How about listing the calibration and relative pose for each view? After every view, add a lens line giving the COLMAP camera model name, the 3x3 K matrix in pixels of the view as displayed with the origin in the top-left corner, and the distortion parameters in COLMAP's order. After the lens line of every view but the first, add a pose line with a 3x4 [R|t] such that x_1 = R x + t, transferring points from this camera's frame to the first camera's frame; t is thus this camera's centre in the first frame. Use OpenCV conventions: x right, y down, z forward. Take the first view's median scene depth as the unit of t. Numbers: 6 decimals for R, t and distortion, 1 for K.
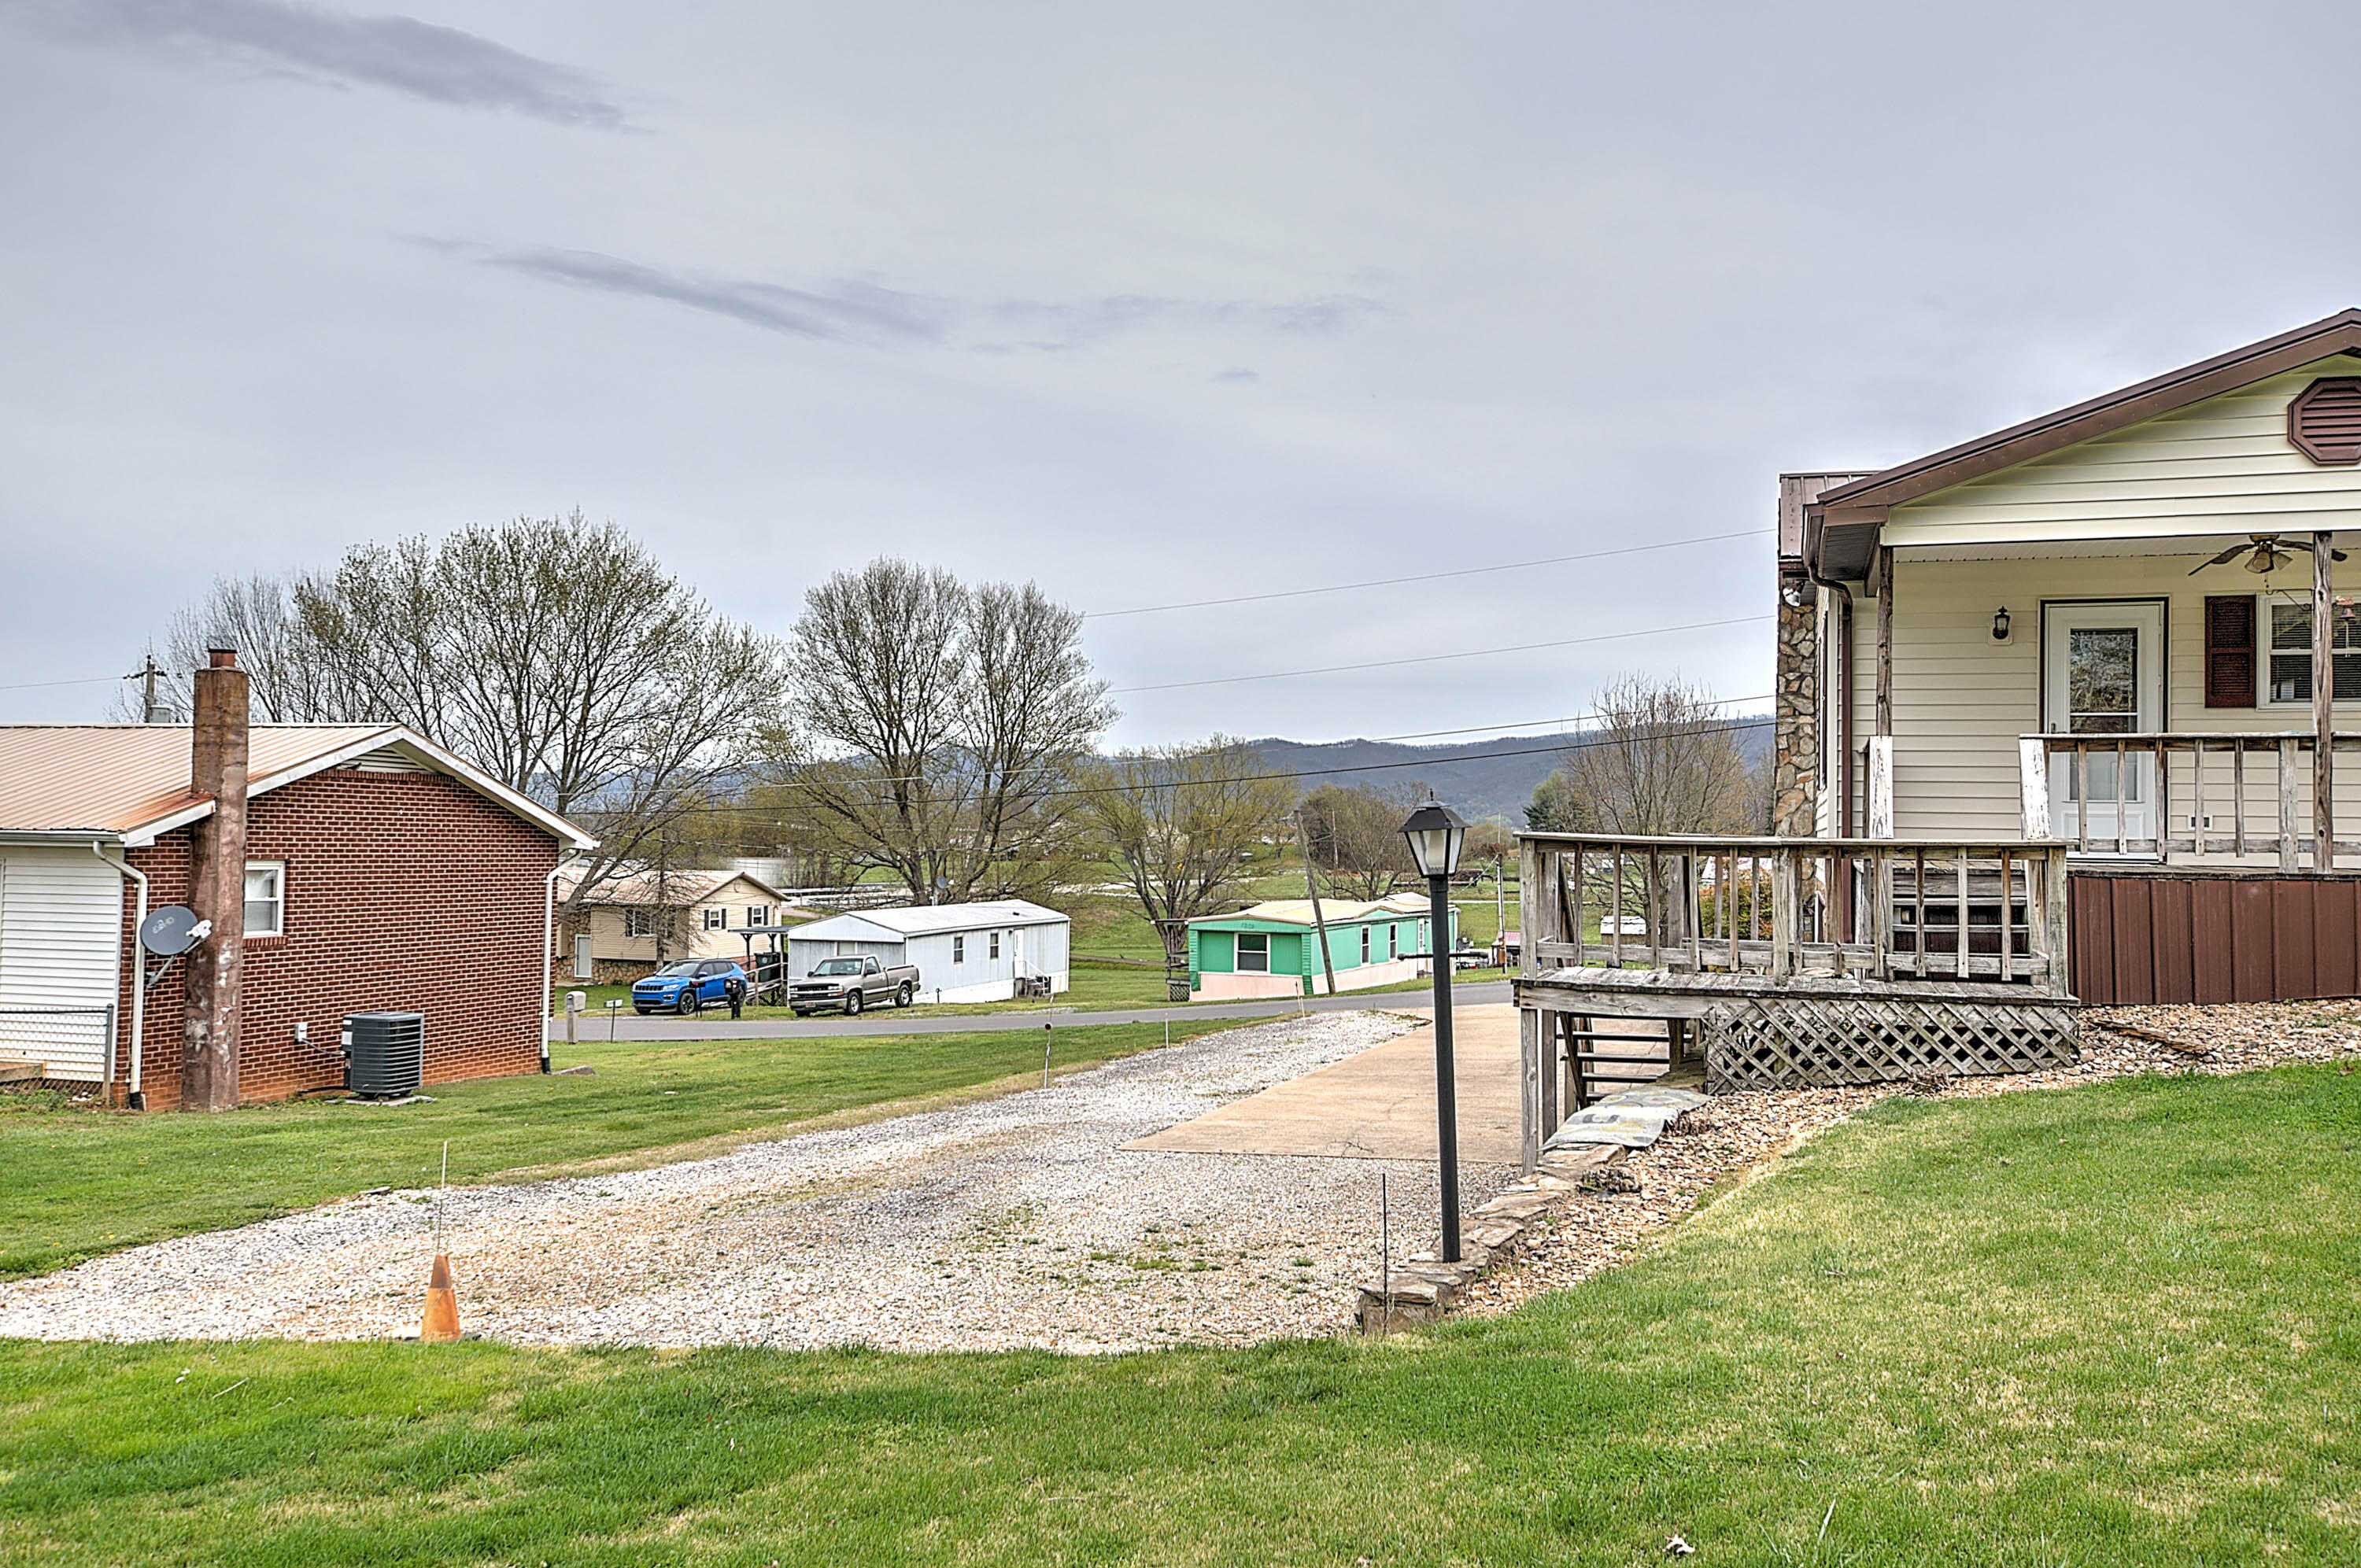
lens RADIAL K [[1920.7, 0, 1179.9], [0, 1920.7, 781.4], [0, 0, 1]] dist [0.032462, 0.002400]
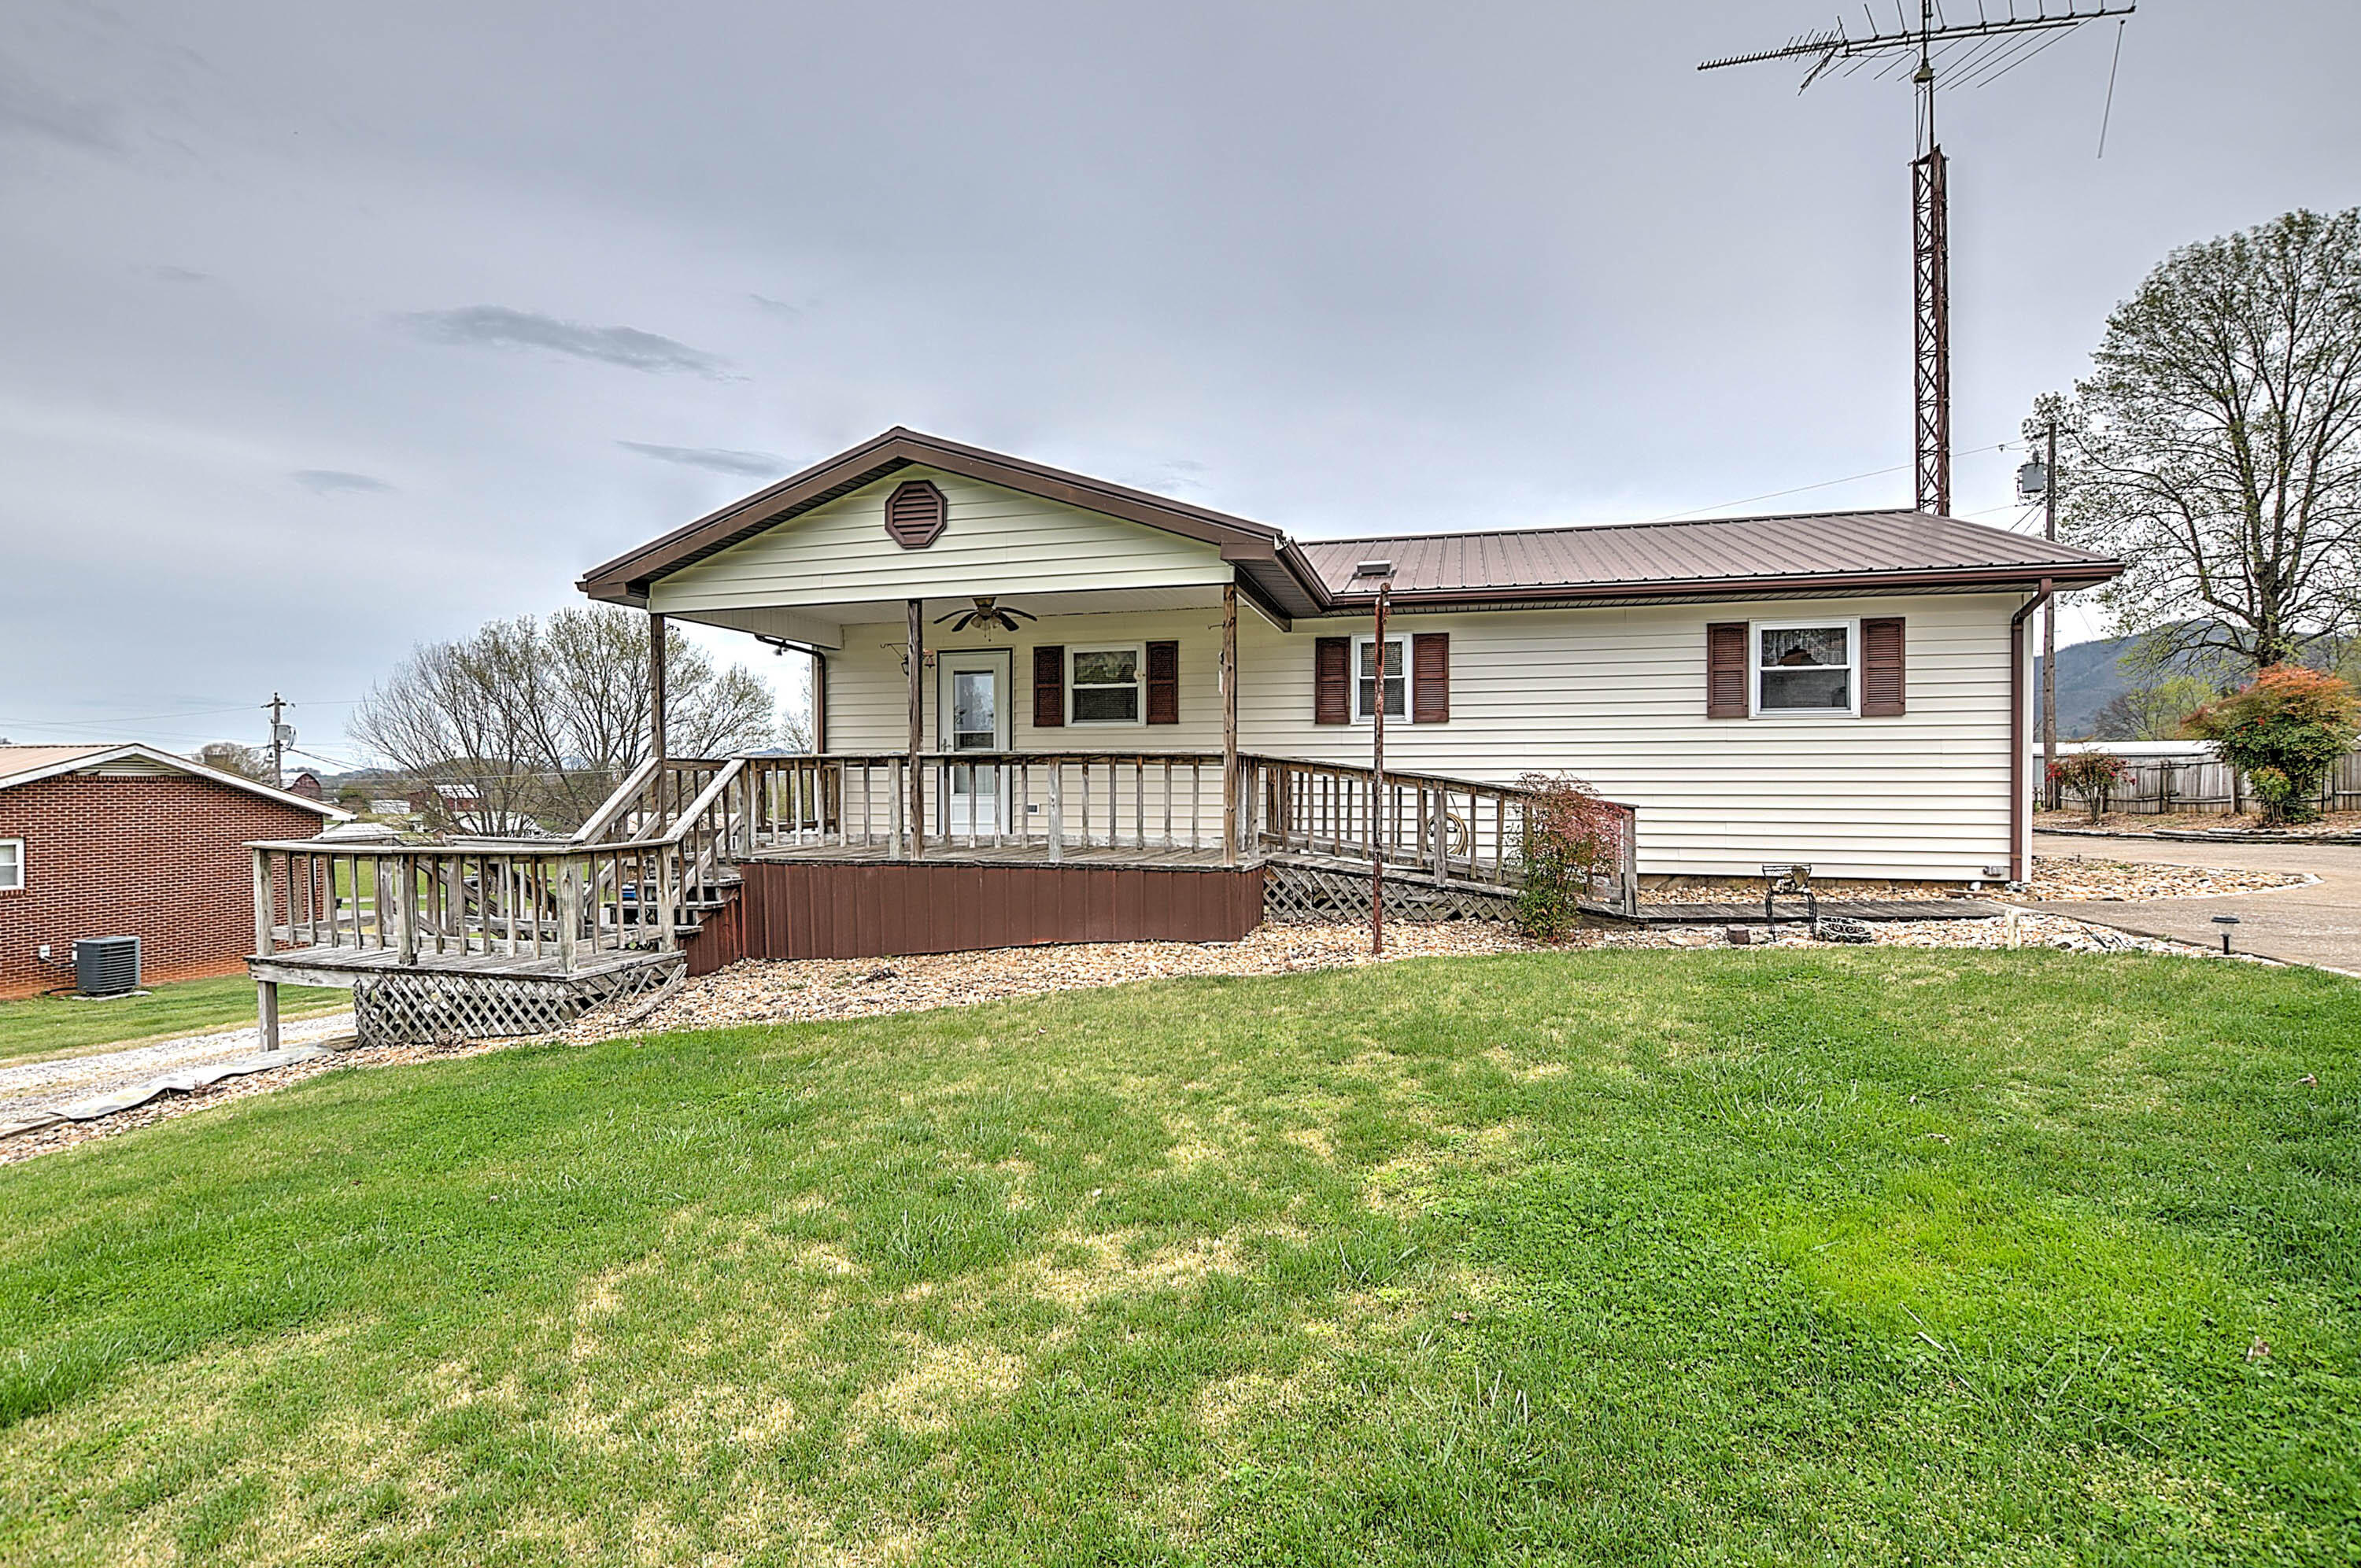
lens RADIAL K [[1102.4, 0, 1189.1], [0, 1102.4, 779.7], [0, 0, 1]] dist [-0.005237, 0.000284]
pose [[0.999760, -0.015607, 0.015369, 0.630836], [0.015170, 0.999487, 0.028197, -0.021188], [-0.015801, -0.027957, 0.999484, 0.209722]]
